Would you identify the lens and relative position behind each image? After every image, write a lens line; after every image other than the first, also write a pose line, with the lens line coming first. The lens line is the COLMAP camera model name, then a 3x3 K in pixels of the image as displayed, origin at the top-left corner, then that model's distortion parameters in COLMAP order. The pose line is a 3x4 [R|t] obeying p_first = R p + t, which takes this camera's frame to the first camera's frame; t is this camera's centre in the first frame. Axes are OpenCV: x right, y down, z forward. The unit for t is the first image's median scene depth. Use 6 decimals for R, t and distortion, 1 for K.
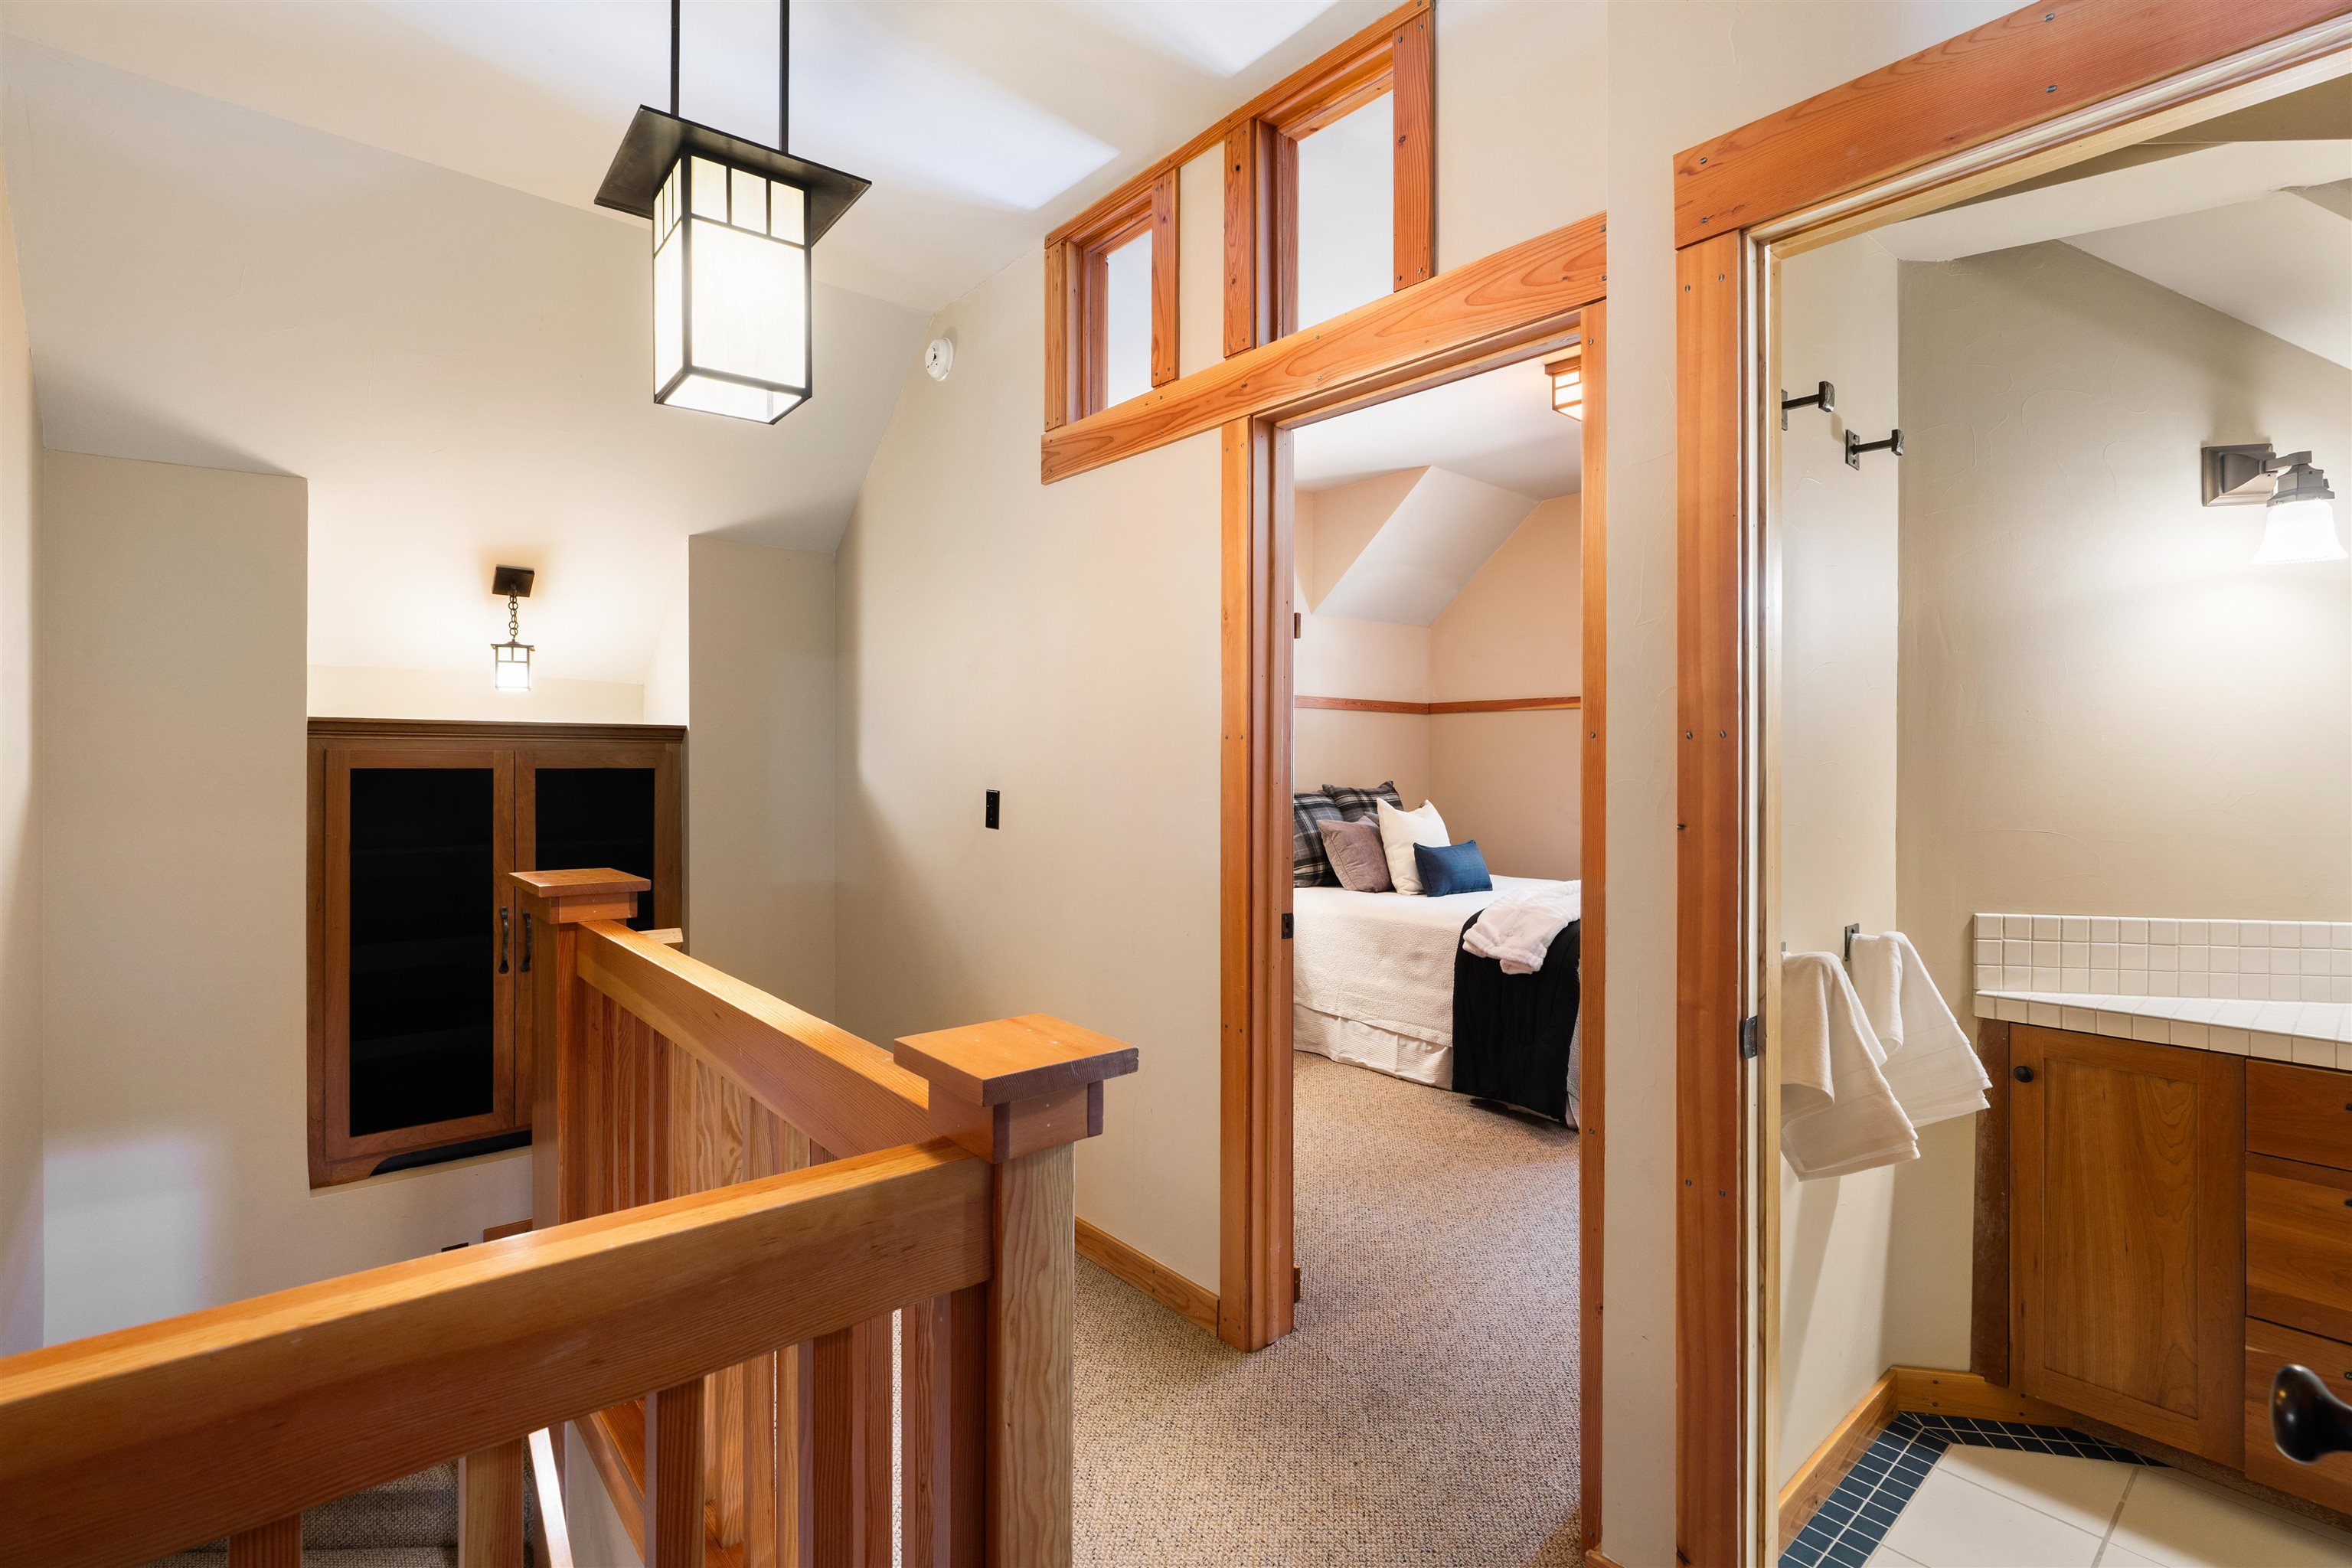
lens RADIAL K [[1087.0, 0, 1185.2], [0, 1087.0, 764.9], [0, 0, 1]] dist [-0.019512, -0.000070]
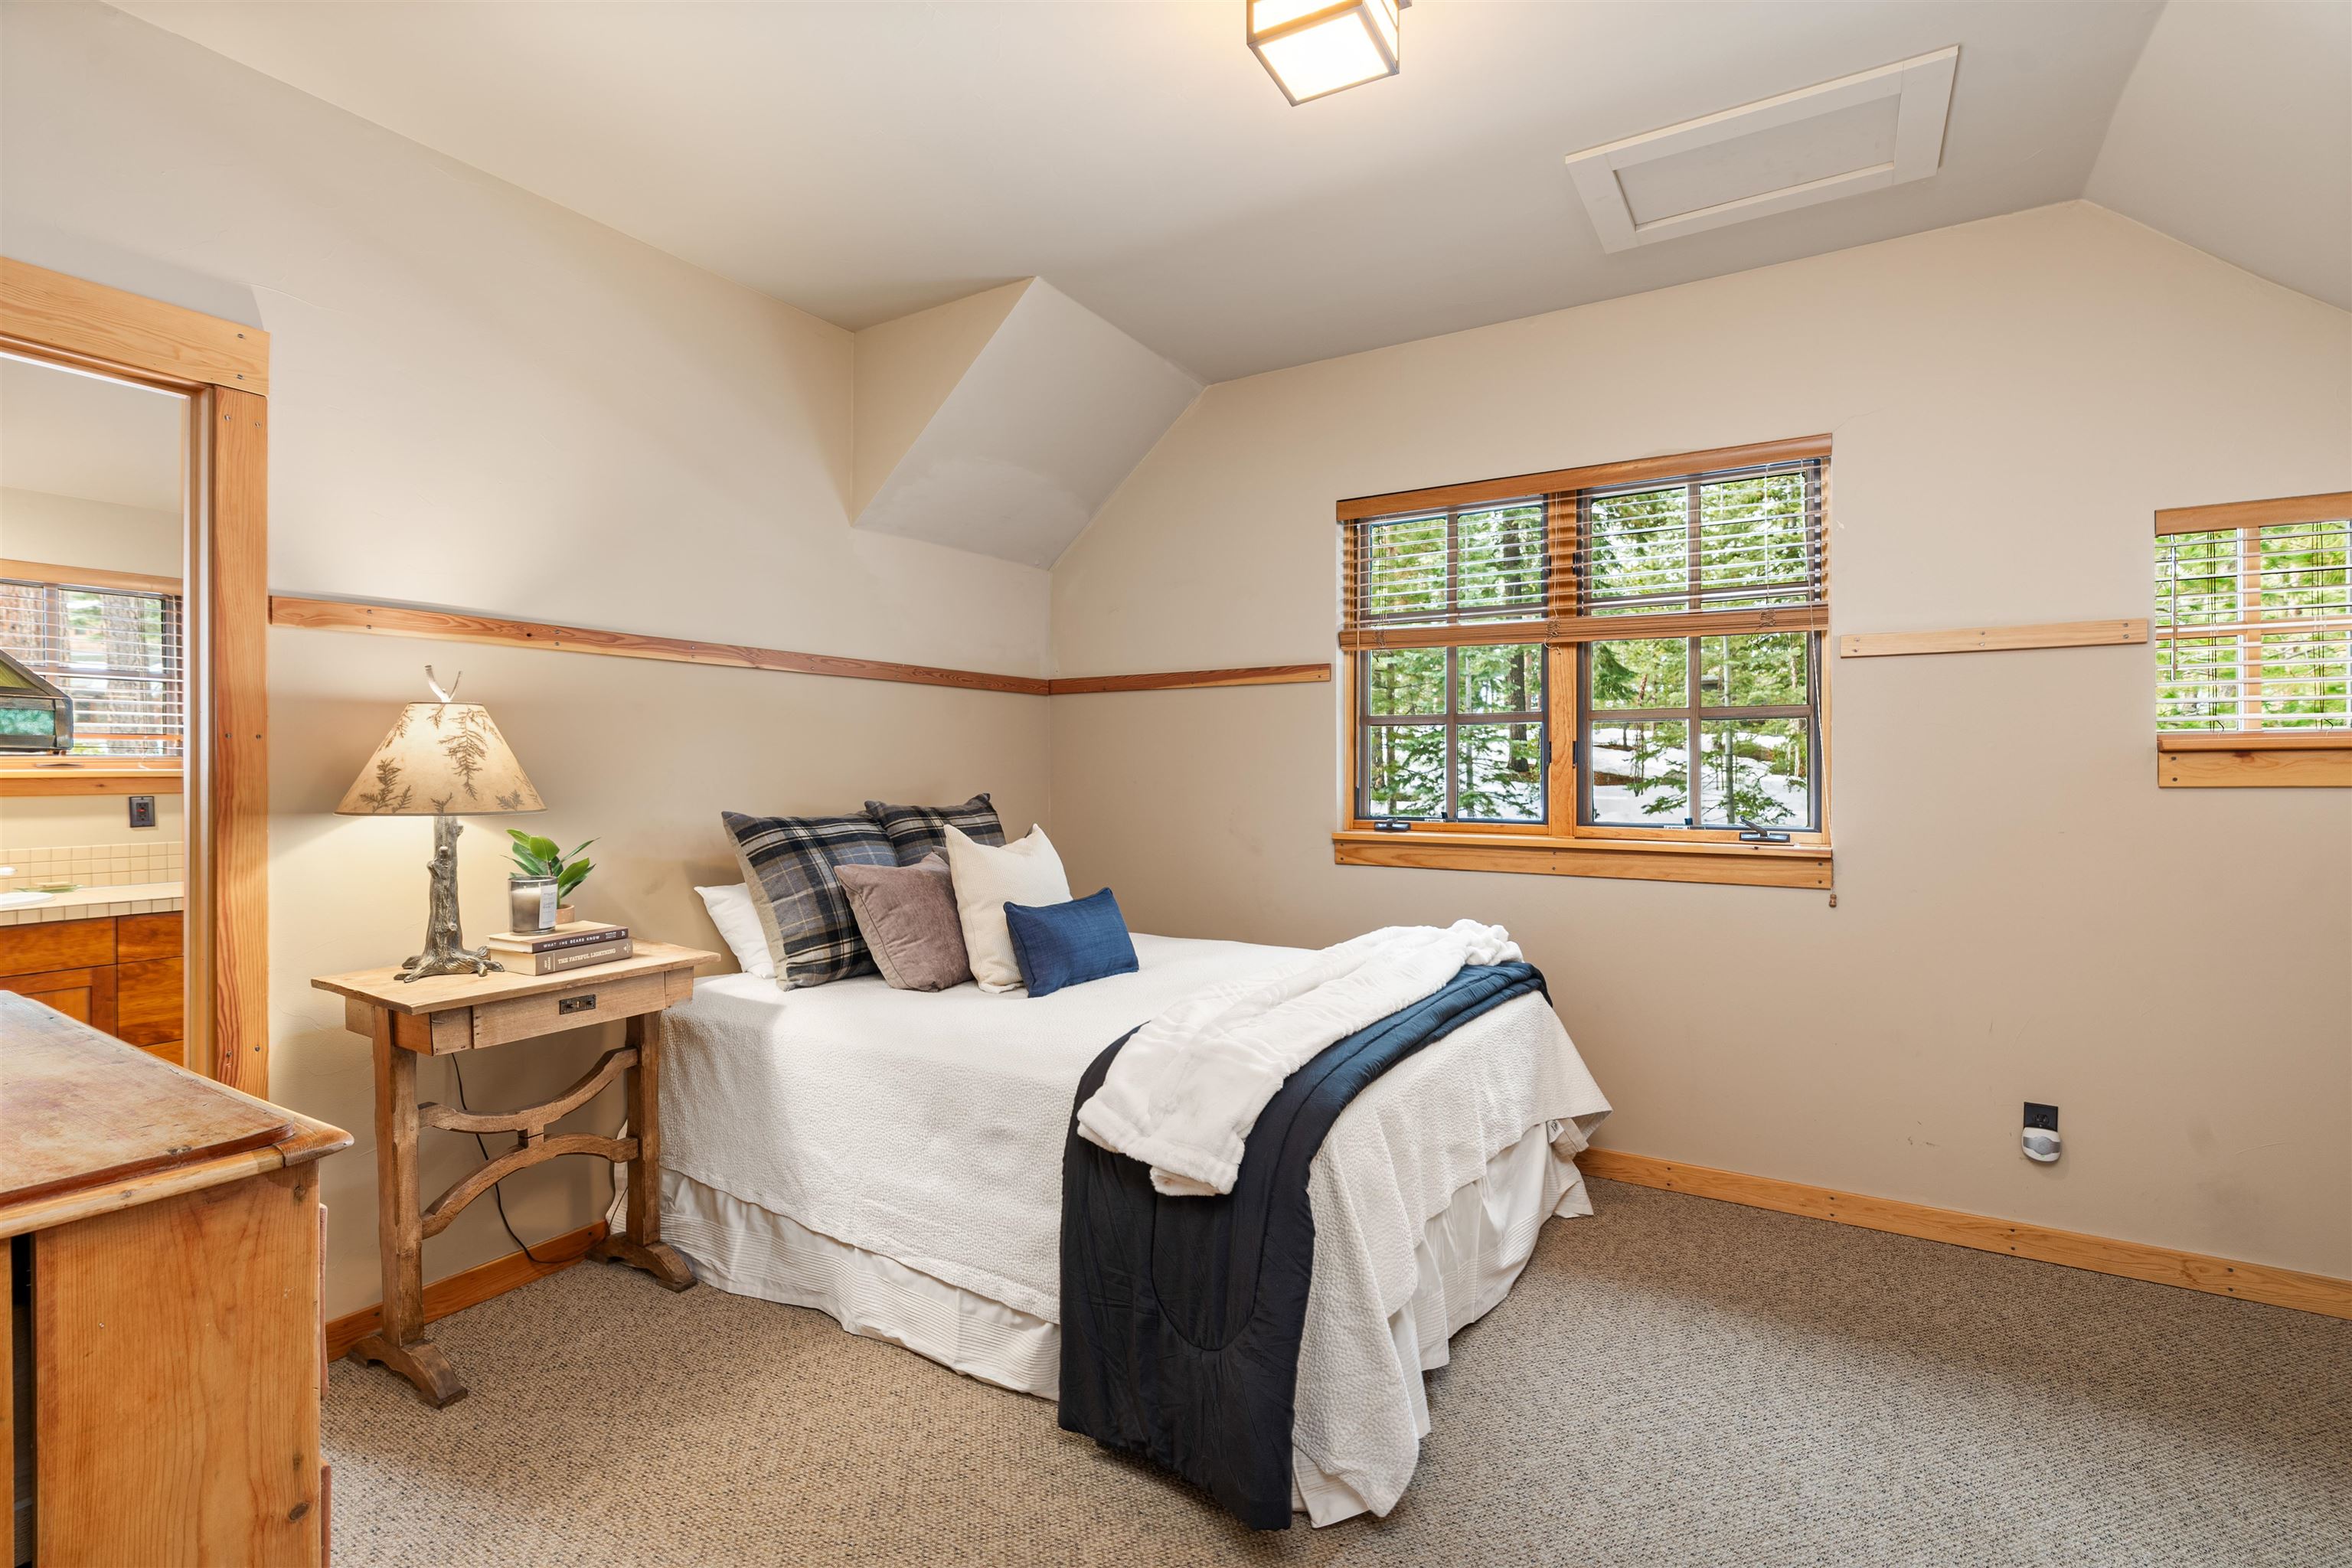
lens RADIAL K [[1087.0, 0, 1178.2], [0, 1087.0, 775.6], [0, 0, 1]] dist [-0.019512, -0.000070]
pose [[0.953070, -0.005334, 0.302703, 0.121837], [0.005324, 0.999985, 0.000858, 0.004658], [-0.302703, 0.000794, 0.953085, 0.416437]]
